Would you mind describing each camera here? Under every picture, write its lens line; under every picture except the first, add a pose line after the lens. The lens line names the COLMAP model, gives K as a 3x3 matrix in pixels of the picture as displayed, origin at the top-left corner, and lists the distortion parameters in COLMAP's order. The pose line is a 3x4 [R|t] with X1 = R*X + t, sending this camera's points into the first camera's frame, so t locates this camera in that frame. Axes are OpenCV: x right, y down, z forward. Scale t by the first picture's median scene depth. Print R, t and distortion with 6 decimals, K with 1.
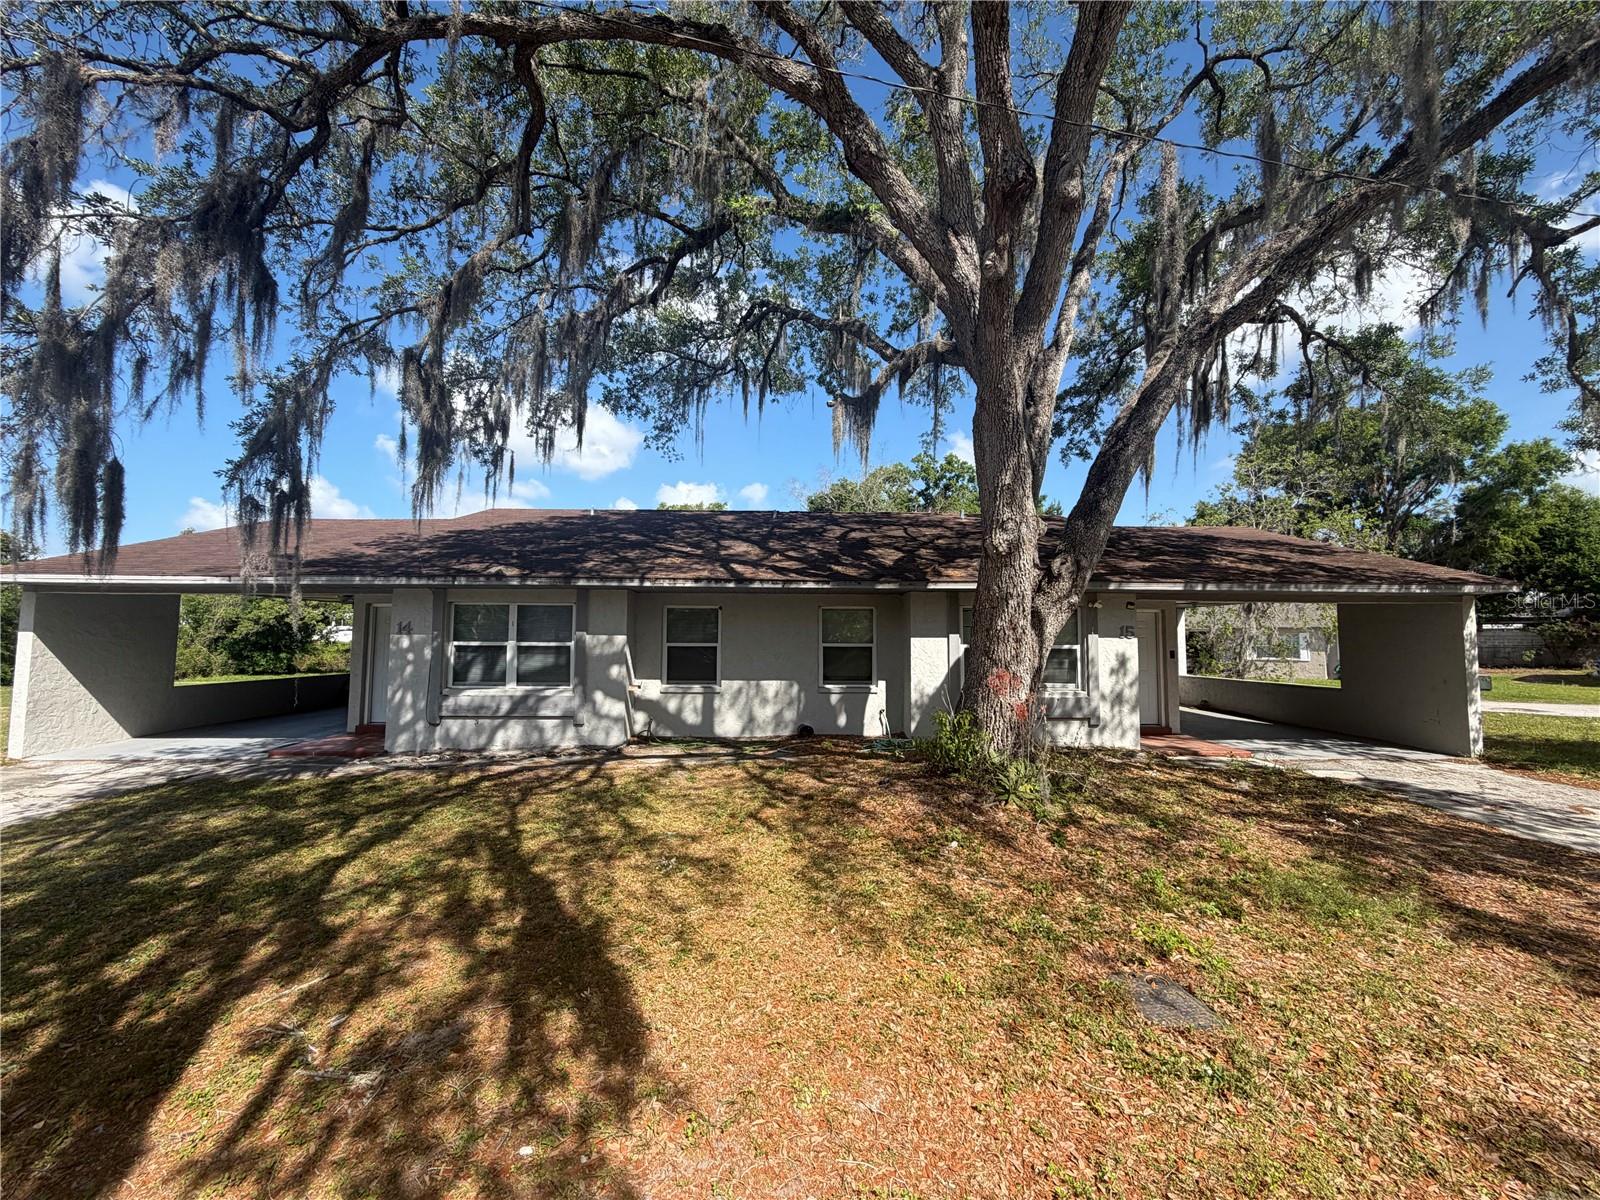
lens RADIAL K [[638.3, 0, 799.3], [0, 638.3, 597.9], [0, 0, 1]] dist [0.000504, -0.000504]
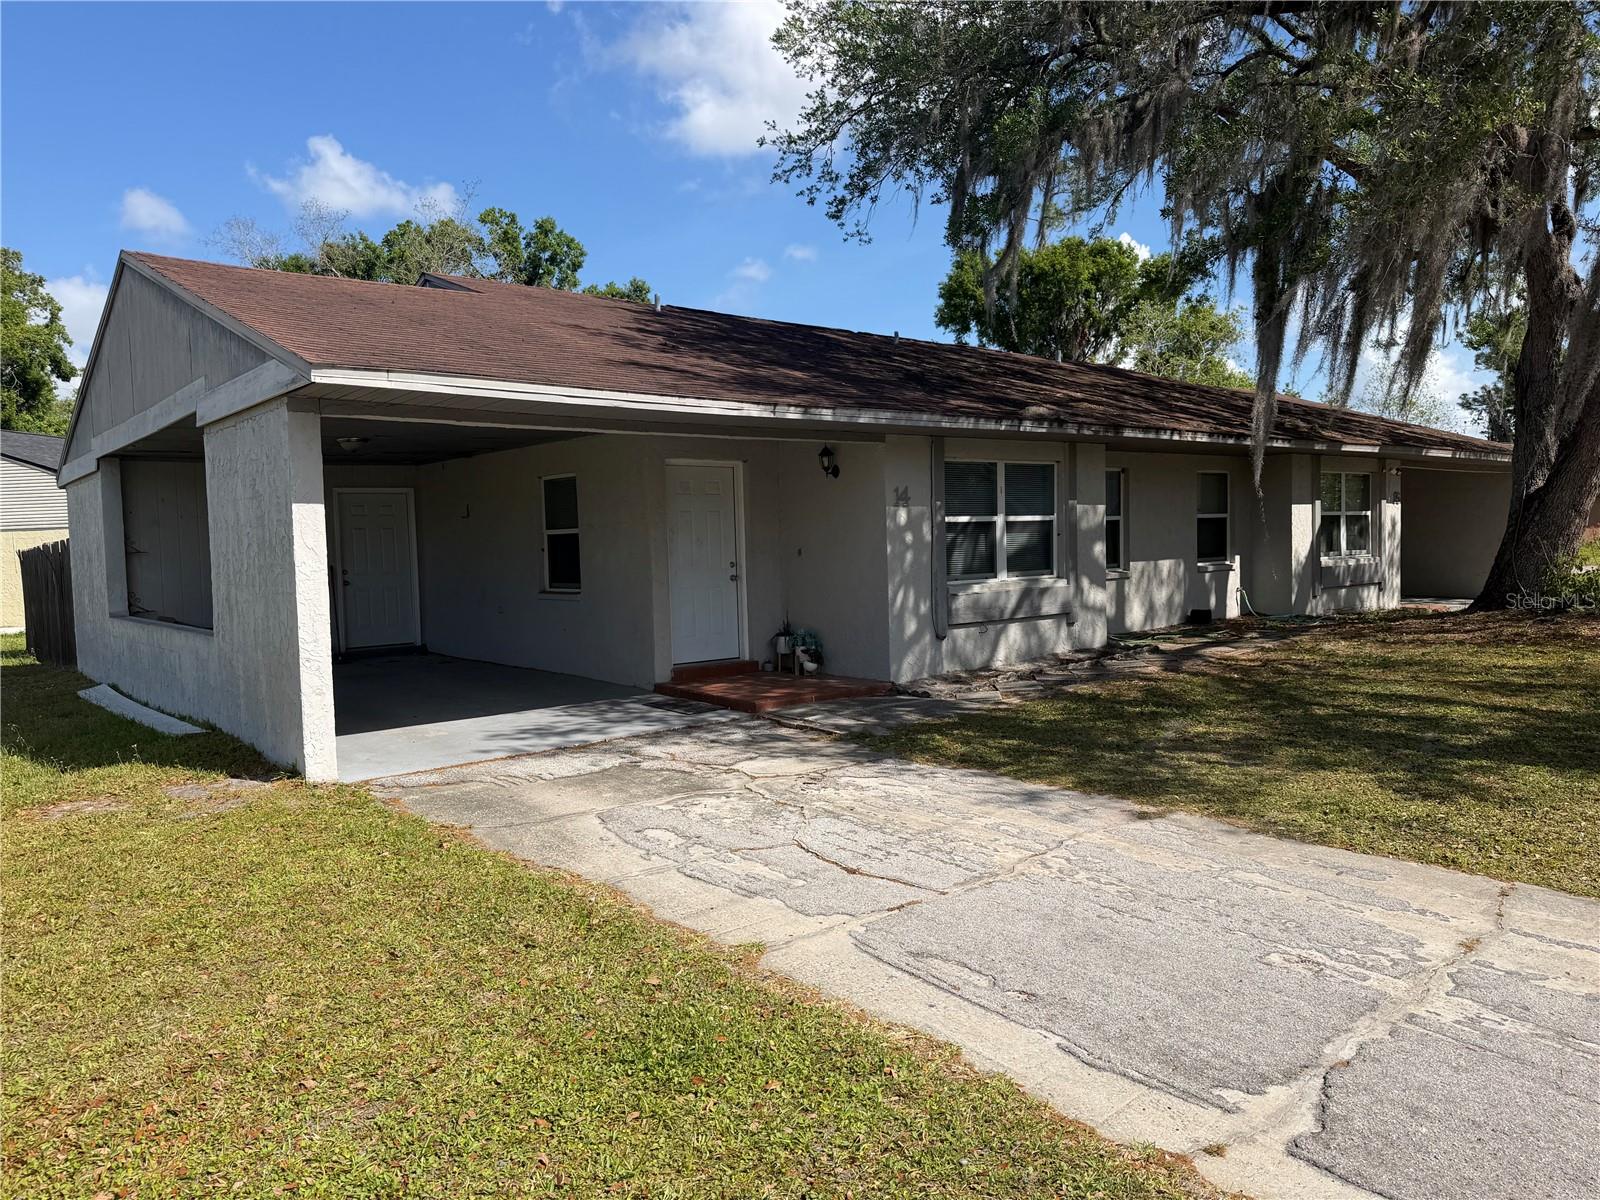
lens RADIAL K [[1109.9, 0, 801.3], [0, 1109.9, 605.8], [0, 0, 1]] dist [0.091348, -0.135418]
pose [[0.804646, -0.063847, 0.590312, -1.379417], [-0.007101, 0.993096, 0.117090, 0.025129], [-0.593712, -0.098408, 0.798637, 0.122719]]
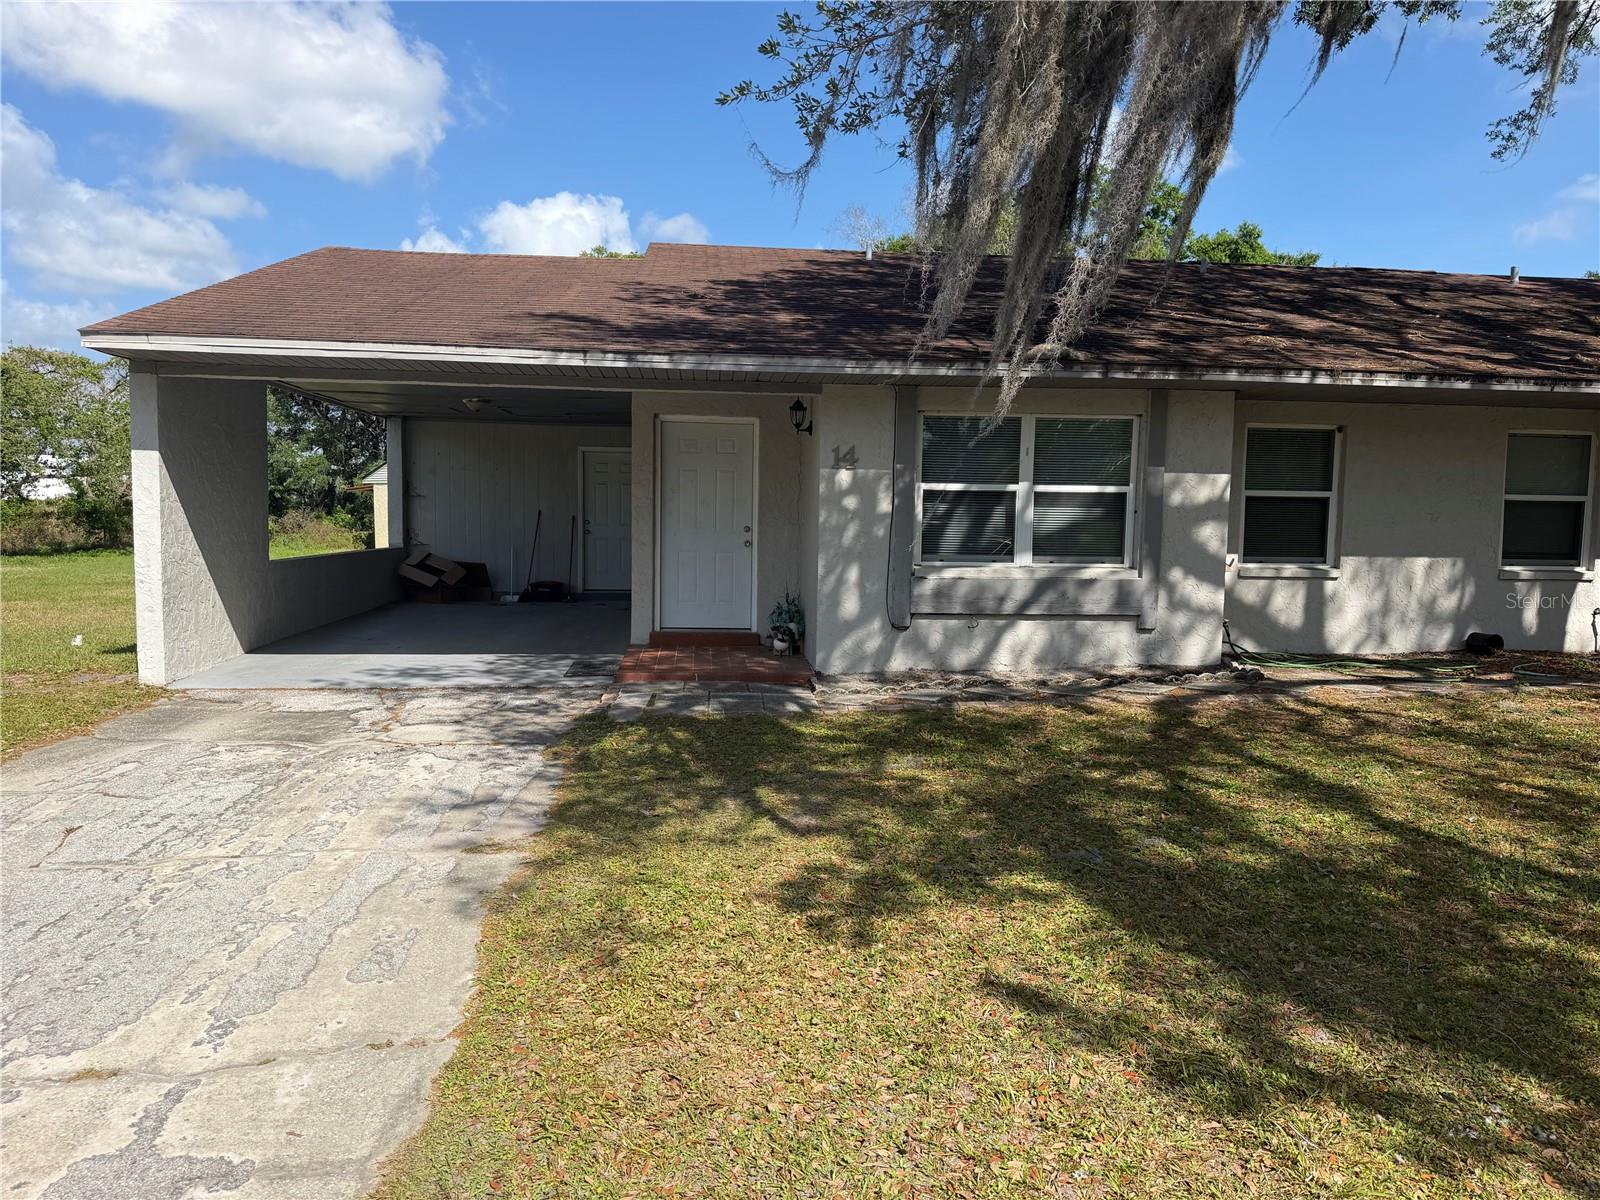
lens RADIAL K [[1109.9, 0, 801.3], [0, 1109.9, 605.8], [0, 0, 1]] dist [0.091348, -0.135418]
pose [[0.999165, 0.006682, 0.040310, -0.695350], [-0.012721, 0.988379, 0.151476, 0.028263], [-0.038830, -0.151863, 0.987639, 0.003473]]
